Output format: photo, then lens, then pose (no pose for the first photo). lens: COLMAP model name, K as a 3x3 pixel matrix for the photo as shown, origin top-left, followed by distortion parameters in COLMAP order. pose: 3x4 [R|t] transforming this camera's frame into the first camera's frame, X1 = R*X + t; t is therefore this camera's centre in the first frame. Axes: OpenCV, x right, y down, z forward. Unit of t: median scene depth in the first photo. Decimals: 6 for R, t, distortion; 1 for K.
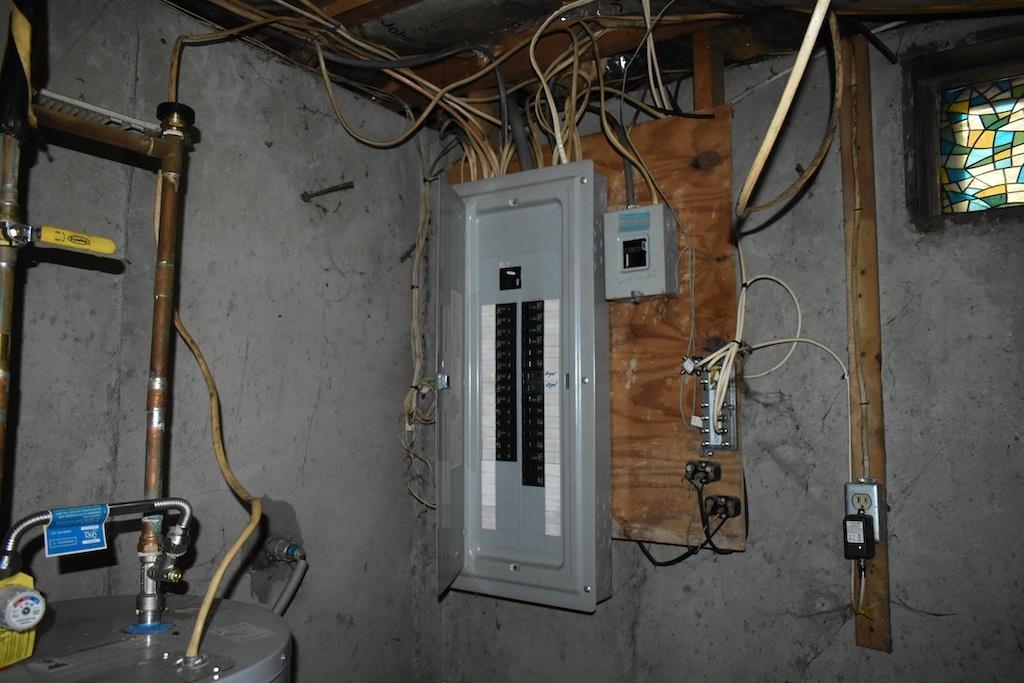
lens RADIAL K [[784.6, 0, 512.5], [0, 784.6, 336.9], [0, 0, 1]] dist [-0.022905, 0.011419]
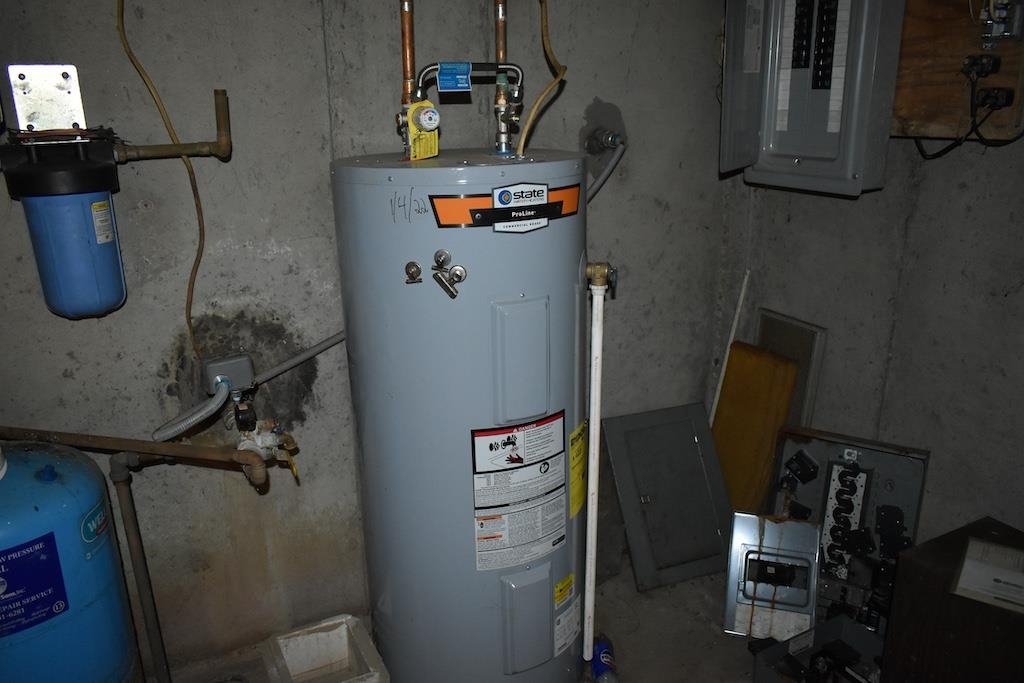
lens RADIAL K [[784.6, 0, 512.0], [0, 784.6, 343.0], [0, 0, 1]] dist [-0.022905, 0.011419]
pose [[0.881162, 0.126232, -0.455652, 0.199901], [0.060243, 0.925874, 0.373000, 0.085881], [0.468960, -0.356123, 0.808240, -0.256821]]
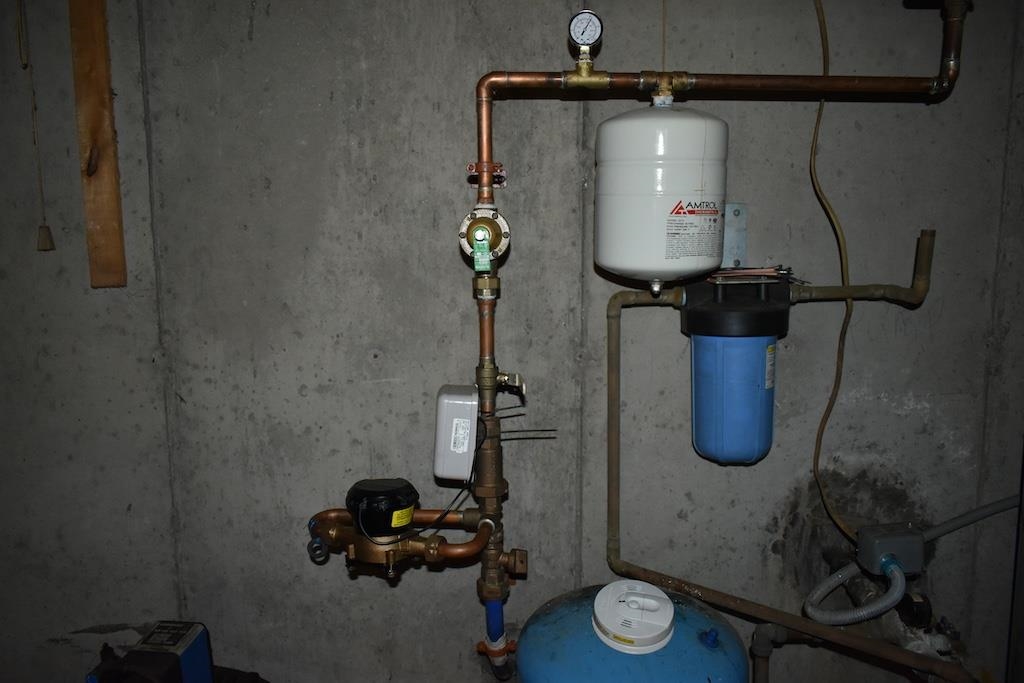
lens RADIAL K [[784.6, 0, 512.1], [0, 784.6, 342.4], [0, 0, 1]] dist [-0.022905, 0.011419]
pose [[0.569260, 0.111843, -0.814515, -0.119149], [0.089509, 0.976384, 0.196627, 0.049026], [0.817271, -0.184839, 0.545805, -0.382887]]
